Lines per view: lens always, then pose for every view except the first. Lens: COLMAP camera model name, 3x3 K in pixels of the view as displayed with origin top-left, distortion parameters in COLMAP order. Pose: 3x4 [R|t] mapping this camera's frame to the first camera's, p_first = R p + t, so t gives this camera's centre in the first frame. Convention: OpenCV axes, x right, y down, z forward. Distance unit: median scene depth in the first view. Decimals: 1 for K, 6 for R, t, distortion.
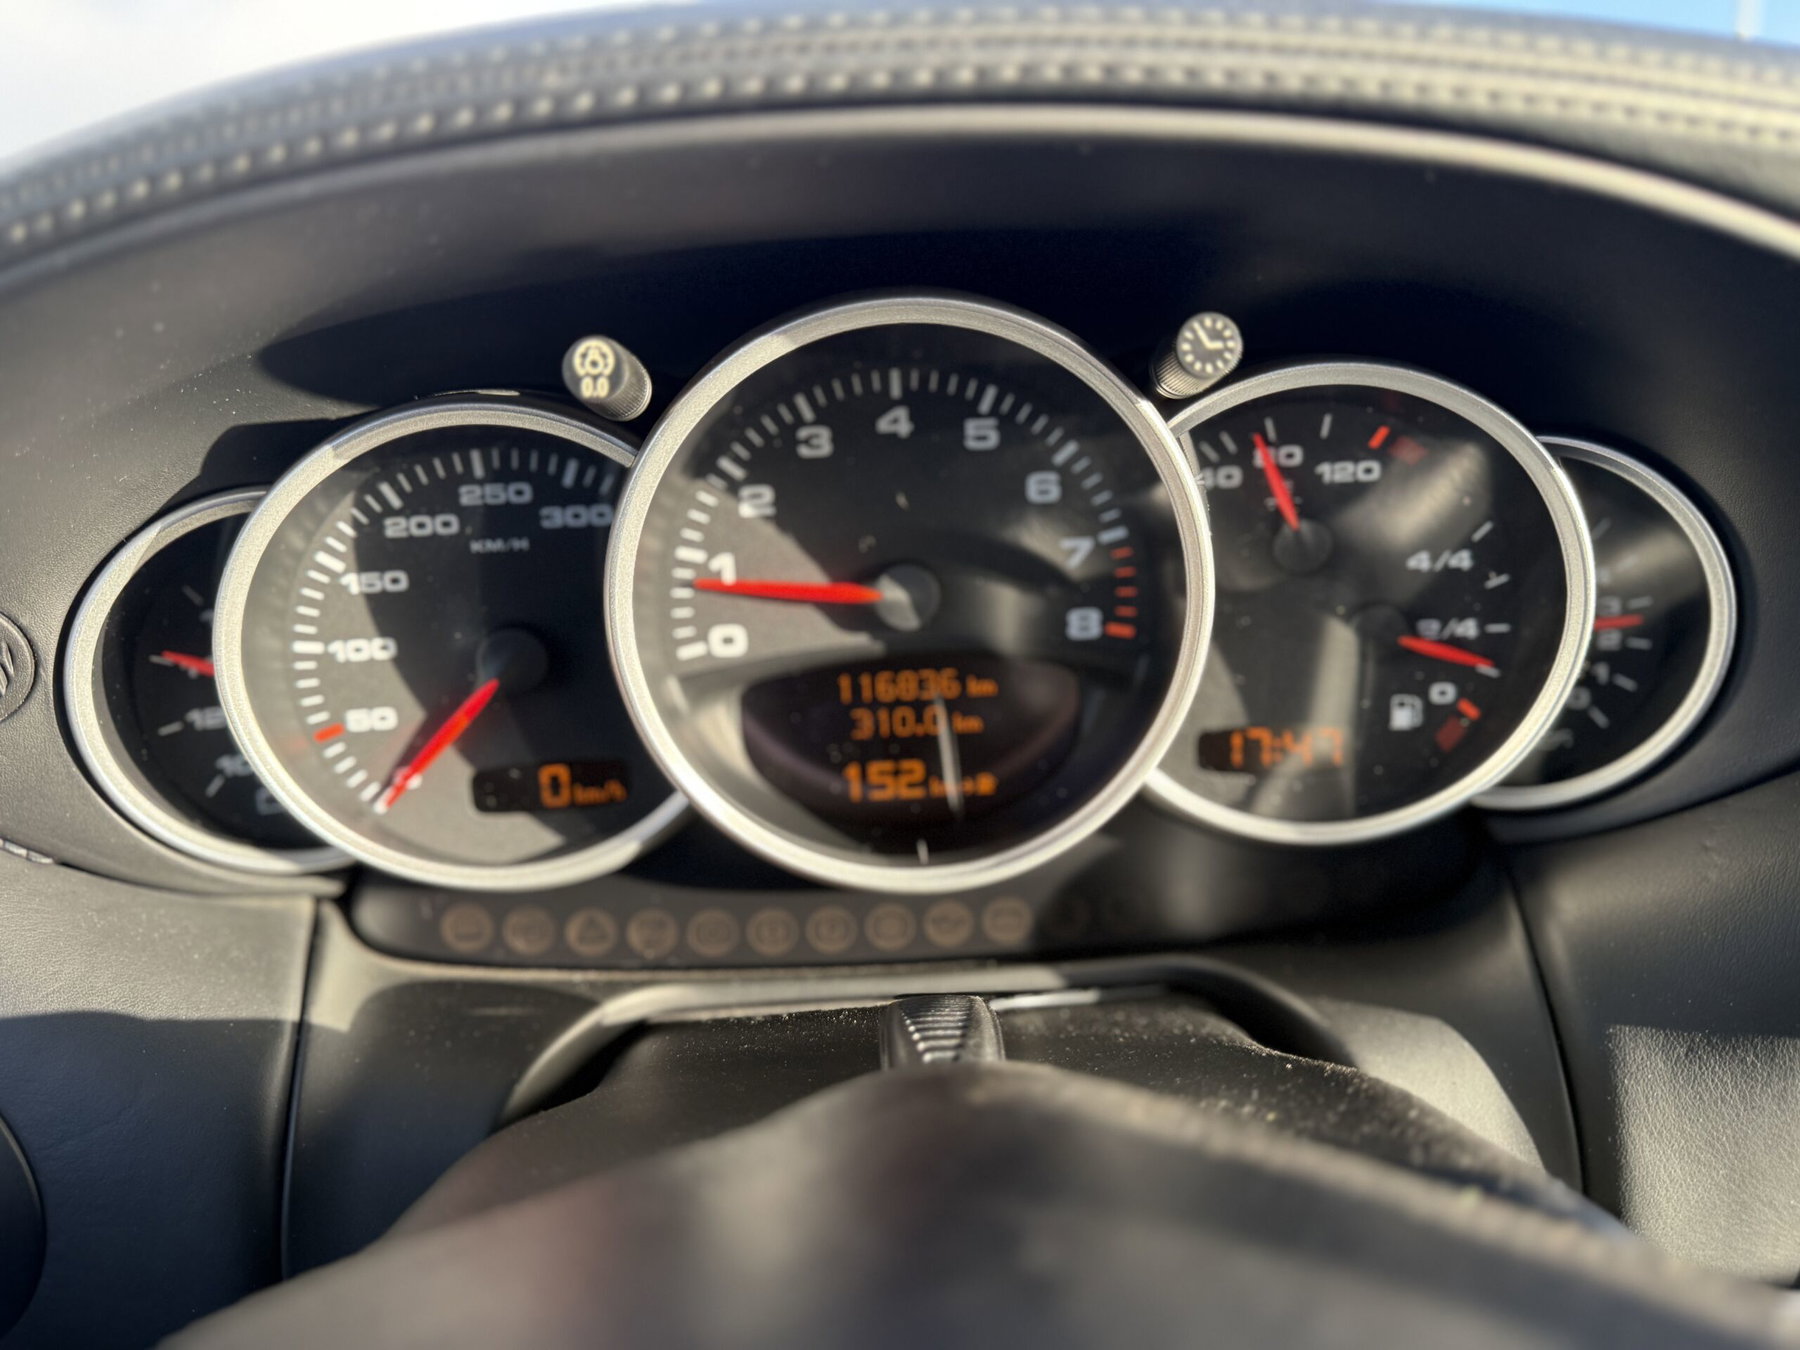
lens RADIAL K [[1258.2, 0, 904.5], [0, 1258.2, 678.6], [0, 0, 1]] dist [0.003325, 0.000738]
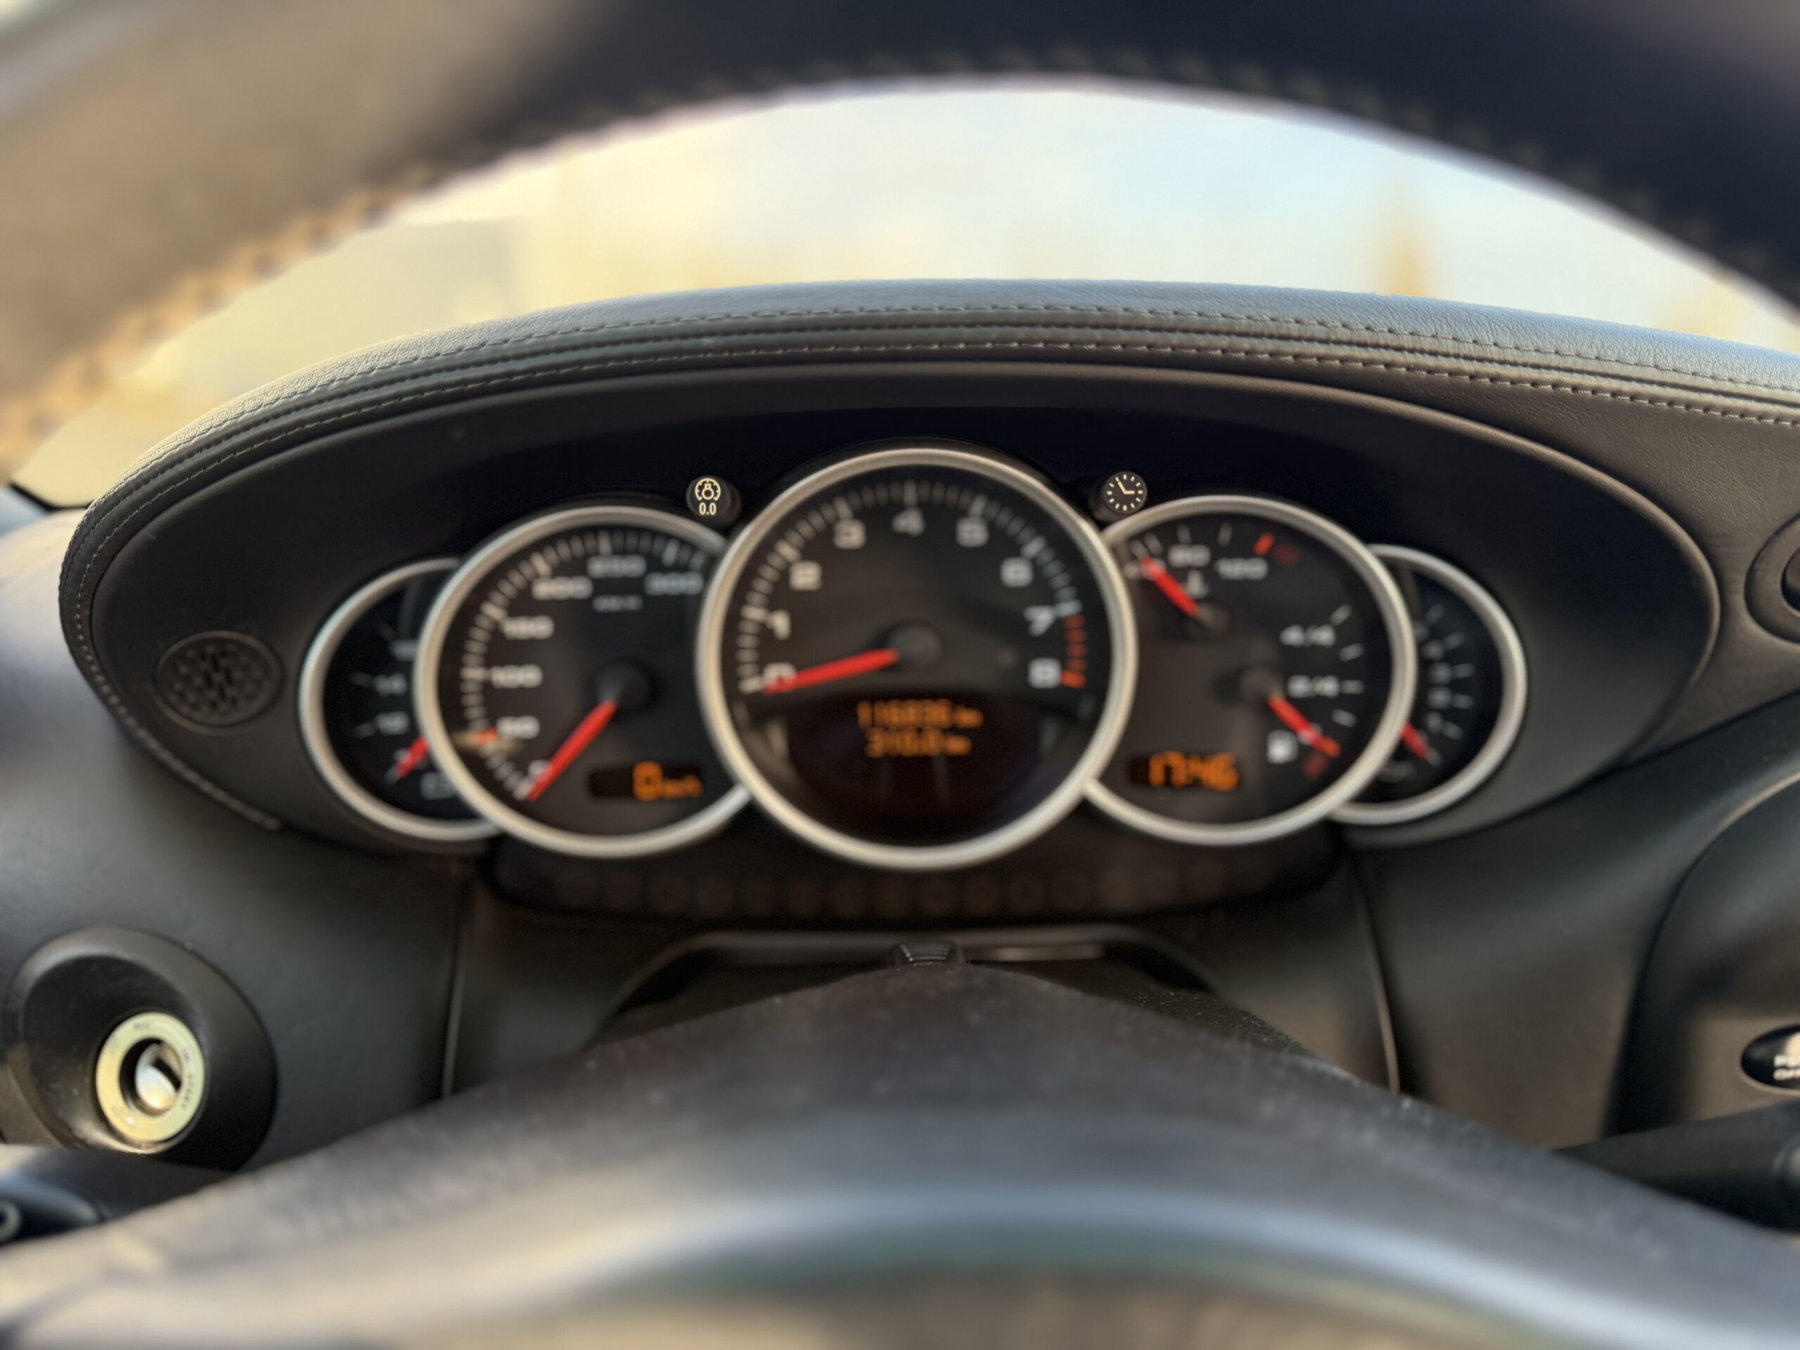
lens RADIAL K [[1258.2, 0, 892.4], [0, 1258.2, 672.6], [0, 0, 1]] dist [0.003325, 0.000738]
pose [[0.999396, 0.032653, -0.011883, -0.003852], [-0.032887, 0.999257, -0.020089, -0.012804], [0.011219, 0.020468, 0.999728, -0.364303]]
